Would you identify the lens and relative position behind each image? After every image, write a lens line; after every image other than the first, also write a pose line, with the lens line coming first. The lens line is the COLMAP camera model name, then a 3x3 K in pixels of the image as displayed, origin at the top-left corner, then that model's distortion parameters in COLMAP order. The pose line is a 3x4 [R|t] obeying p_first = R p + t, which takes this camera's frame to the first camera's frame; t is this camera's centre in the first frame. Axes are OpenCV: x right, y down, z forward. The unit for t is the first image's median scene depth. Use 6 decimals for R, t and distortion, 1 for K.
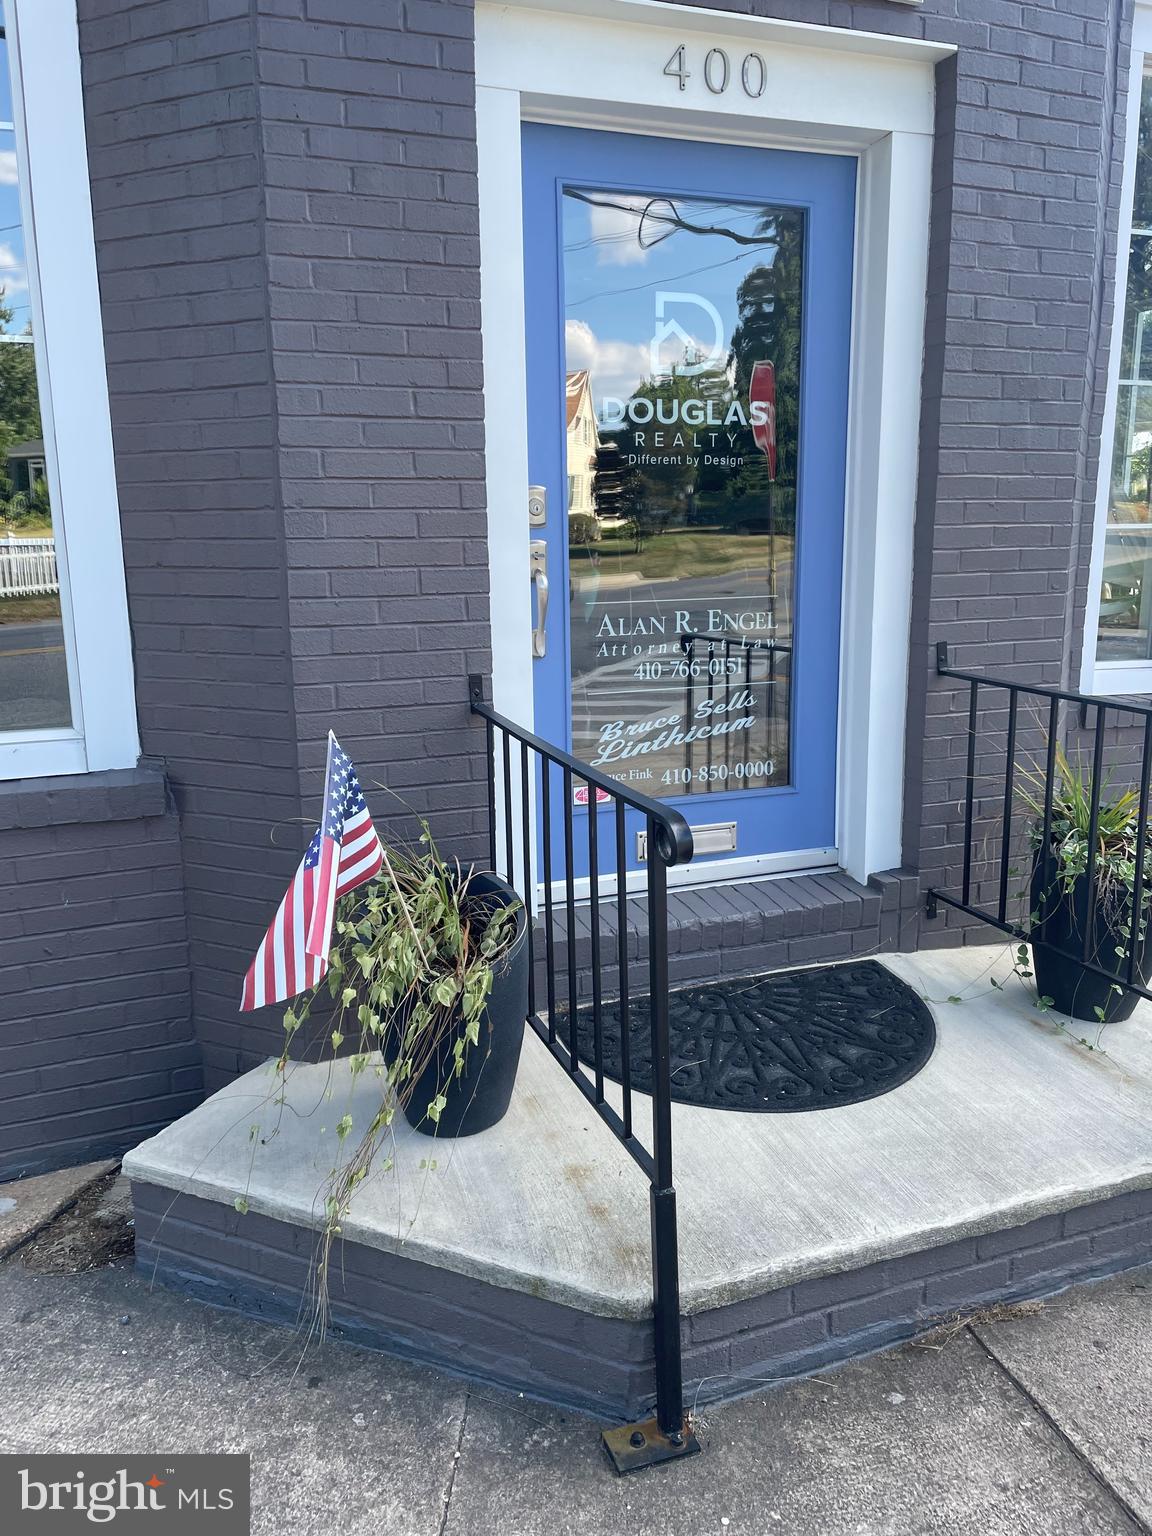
lens RADIAL K [[1154.0, 0, 576.0], [0, 1154.0, 768.0], [0, 0, 1]] dist [0.099220, -0.133630]
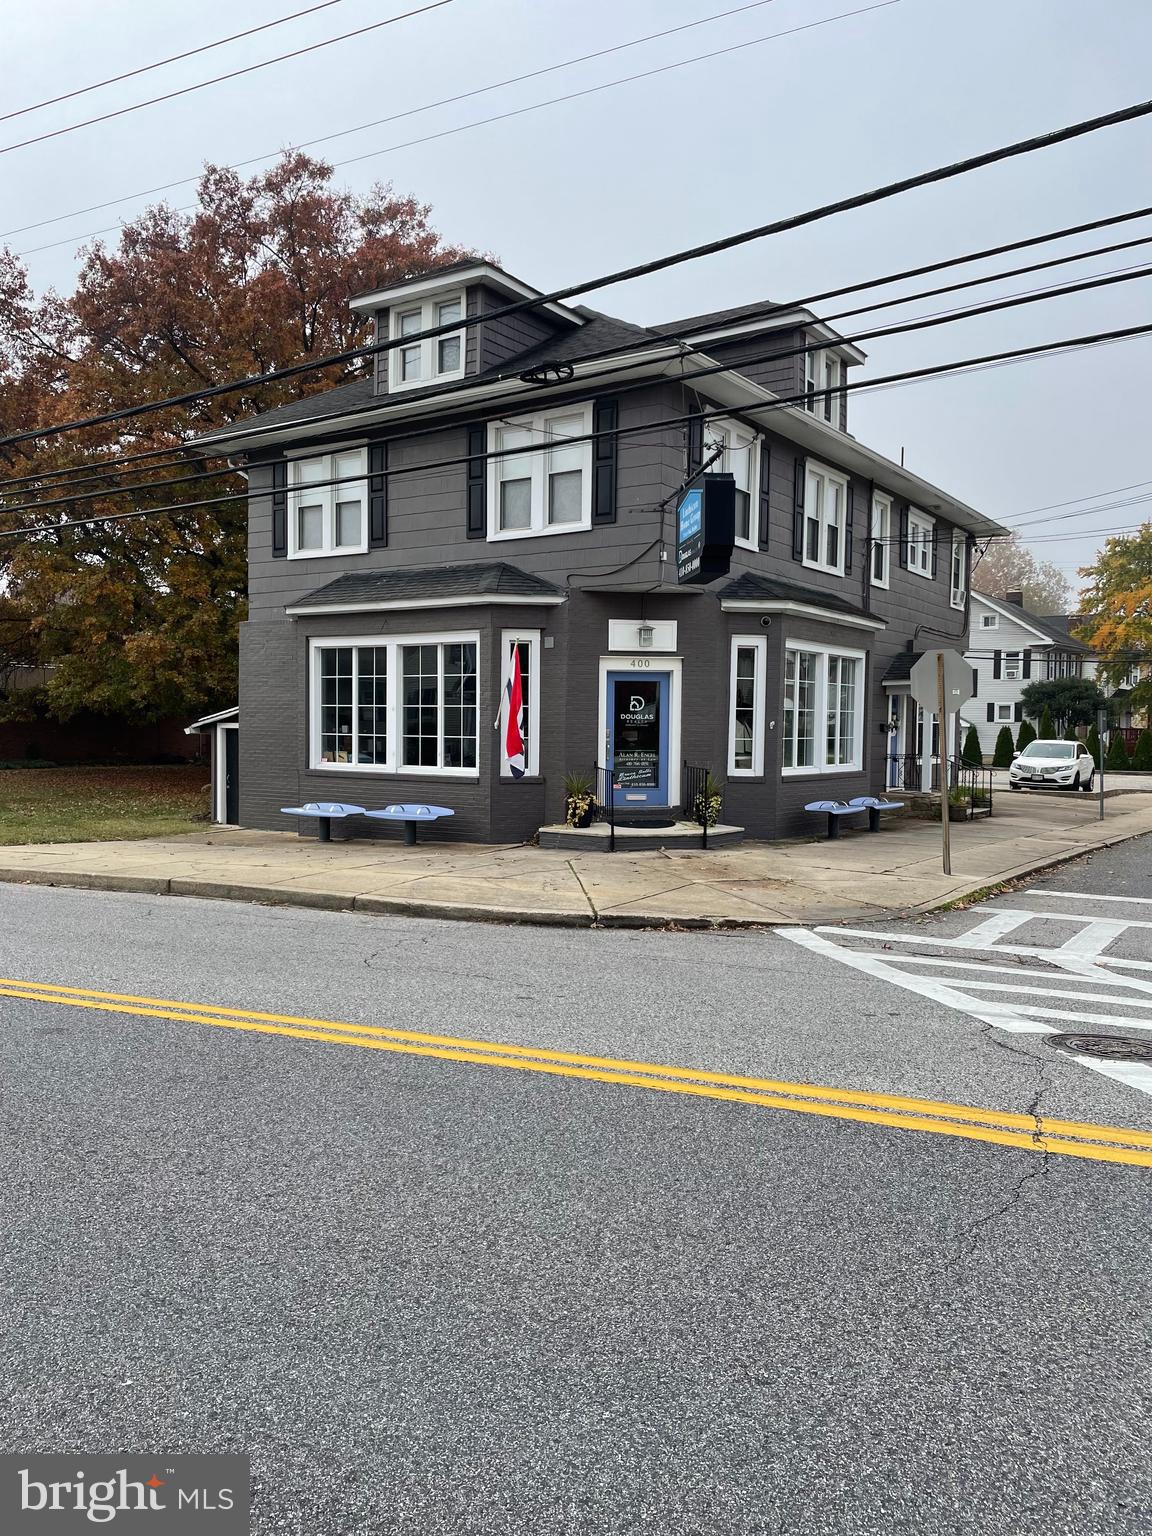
lens RADIAL K [[1154.0, 0, 576.0], [0, 1154.0, 768.0], [0, 0, 1]] dist [0.099220, -0.133630]
pose [[0.987606, 0.025504, -0.154869, 0.684247], [-0.051705, 0.984499, -0.167598, 0.889691], [0.148194, 0.173528, 0.973615, -4.455319]]
